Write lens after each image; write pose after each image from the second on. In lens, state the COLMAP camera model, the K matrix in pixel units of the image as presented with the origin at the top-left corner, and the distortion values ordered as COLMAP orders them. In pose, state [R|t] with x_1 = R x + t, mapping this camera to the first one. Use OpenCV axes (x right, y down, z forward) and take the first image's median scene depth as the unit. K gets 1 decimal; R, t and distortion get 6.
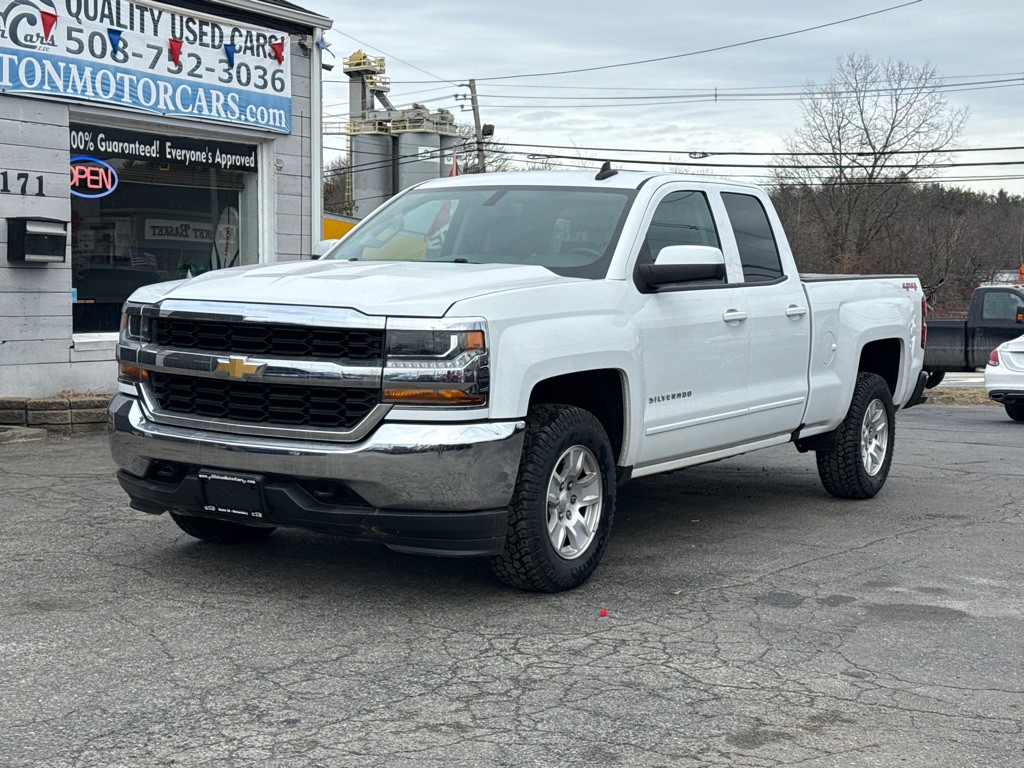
lens RADIAL K [[1620.7, 0, 512.0], [0, 1620.7, 384.0], [0, 0, 1]] dist [0.157551, -0.130670]
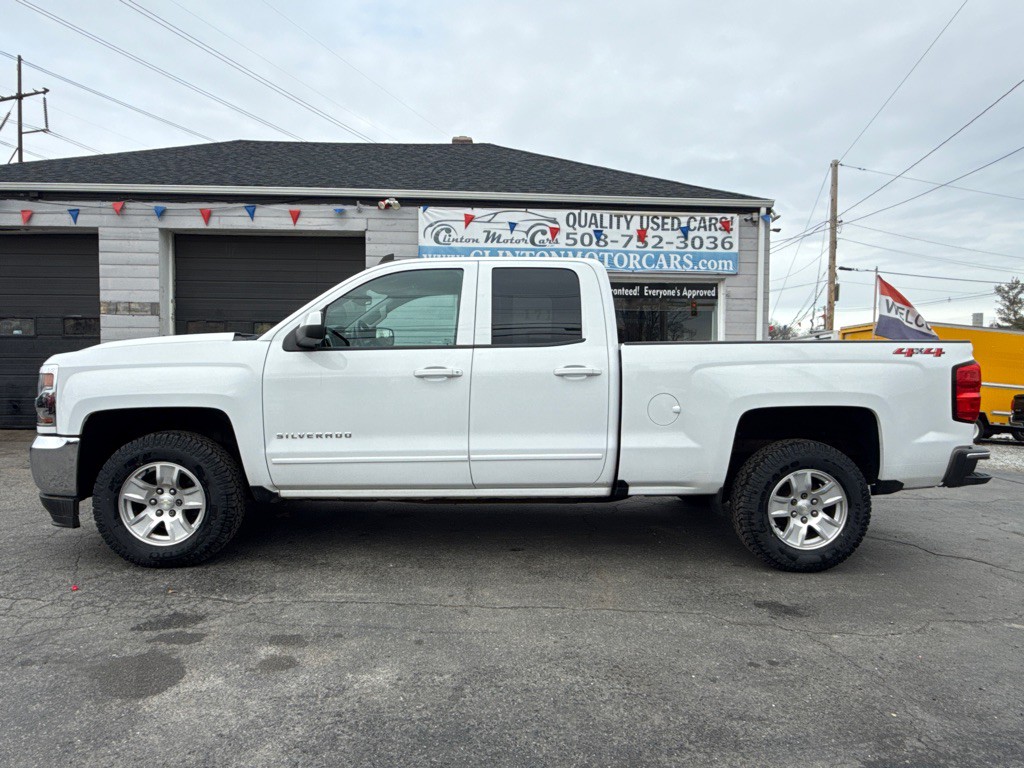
lens RADIAL K [[675.4, 0, 512.0], [0, 675.4, 384.0], [0, 0, 1]] dist [0.001887, -0.001162]
pose [[0.539138, 0.014824, -0.842087, 0.339285], [-0.058477, 0.998091, -0.019869, -0.016650], [0.840185, 0.059955, 0.538976, 0.478804]]
